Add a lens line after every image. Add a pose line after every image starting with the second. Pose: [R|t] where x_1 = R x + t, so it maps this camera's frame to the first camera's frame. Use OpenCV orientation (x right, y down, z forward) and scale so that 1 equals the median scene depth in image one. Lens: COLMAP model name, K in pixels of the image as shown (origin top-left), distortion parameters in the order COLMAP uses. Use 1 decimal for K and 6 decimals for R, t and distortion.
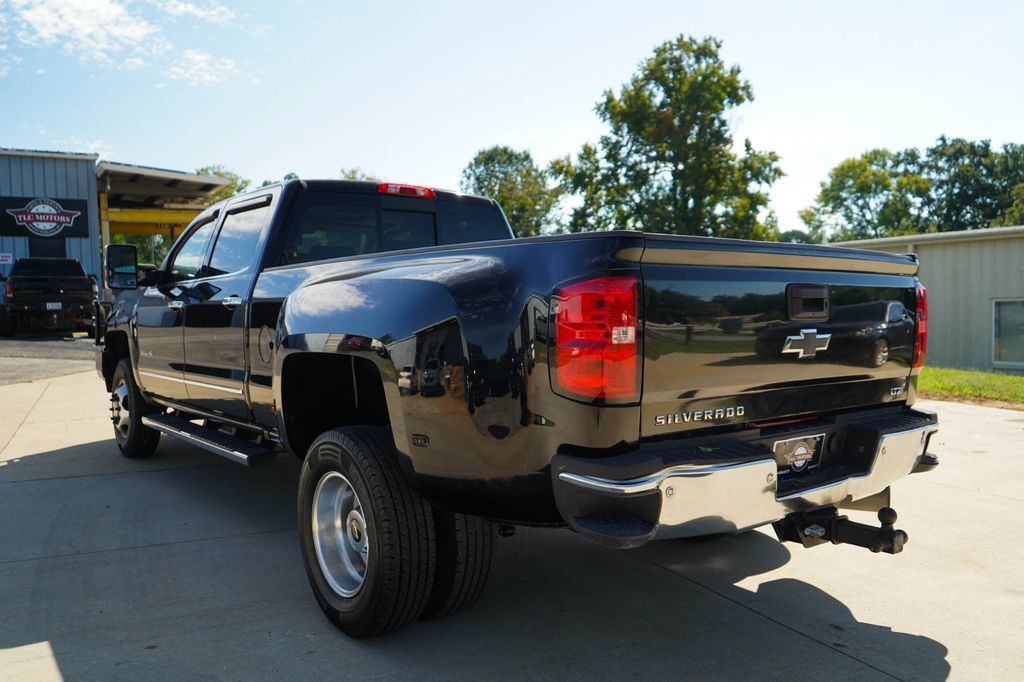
lens RADIAL K [[833.8, 0, 512.0], [0, 833.8, 341.0], [0, 0, 1]] dist [-0.010921, 0.000205]
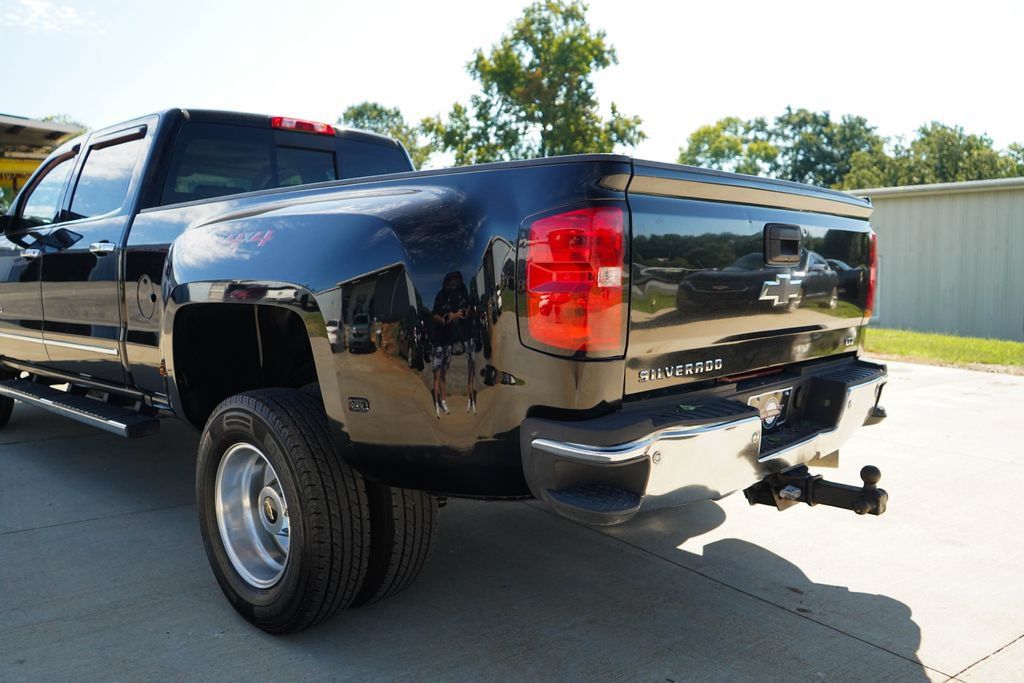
lens RADIAL K [[822.2, 0, 504.9], [0, 822.2, 337.4], [0, 0, 1]] dist [-0.008288, 0.007722]
pose [[0.989135, -0.011056, 0.146595, -0.050151], [0.004253, 0.998903, 0.046640, 0.007772], [-0.146949, -0.045510, 0.988097, 0.096008]]
